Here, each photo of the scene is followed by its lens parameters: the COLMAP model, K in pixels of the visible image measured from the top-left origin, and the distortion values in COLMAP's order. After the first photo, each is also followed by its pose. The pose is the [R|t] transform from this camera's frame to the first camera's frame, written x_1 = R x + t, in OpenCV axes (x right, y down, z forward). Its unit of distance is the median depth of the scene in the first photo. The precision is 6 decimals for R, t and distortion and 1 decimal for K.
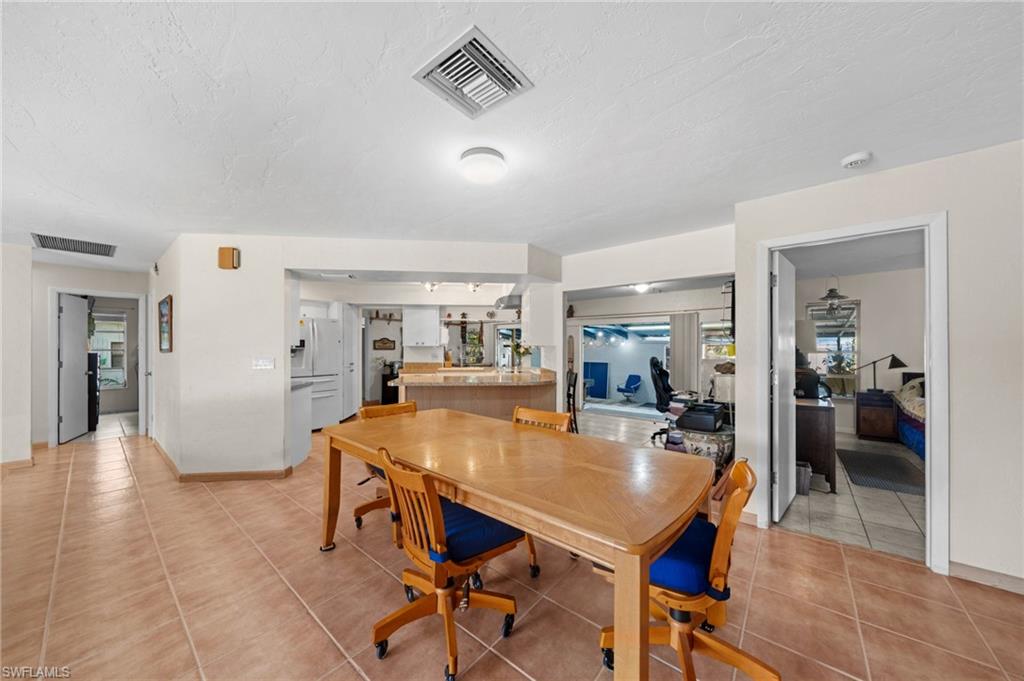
lens RADIAL K [[350.1, 0, 512.0], [0, 350.1, 340.5], [0, 0, 1]] dist [-0.001207, -0.000041]
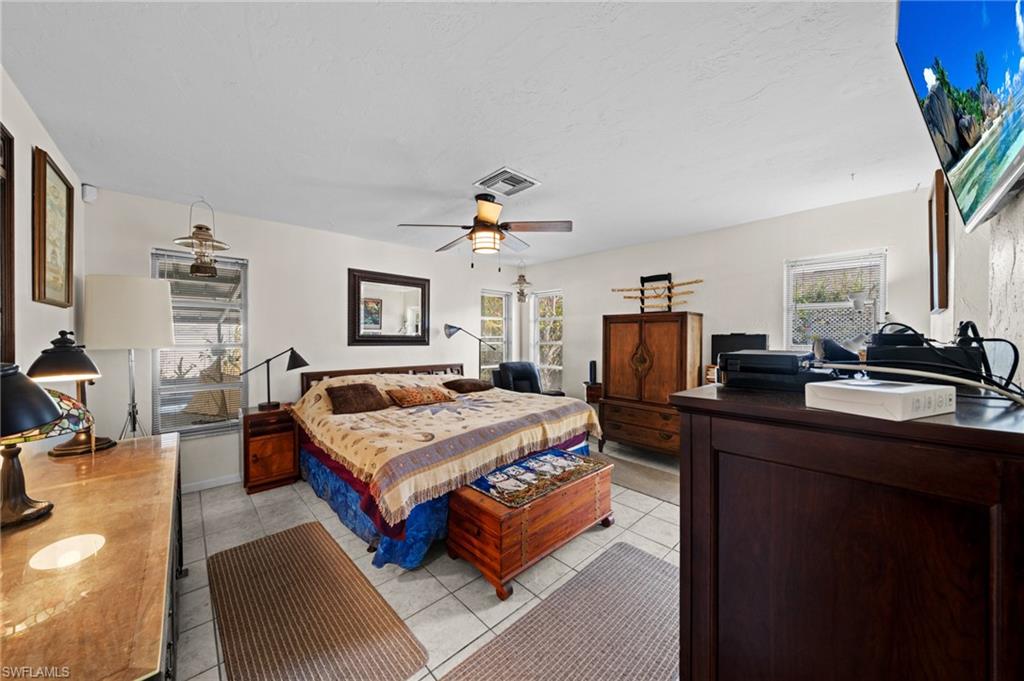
lens RADIAL K [[350.1, 0, 512.0], [0, 350.1, 340.5], [0, 0, 1]] dist [-0.001207, -0.000041]
pose [[0.129144, -0.013443, 0.991535, 0.464347], [-0.015816, 0.999753, 0.015615, 0.007924], [-0.991500, -0.017699, 0.128899, 0.480007]]
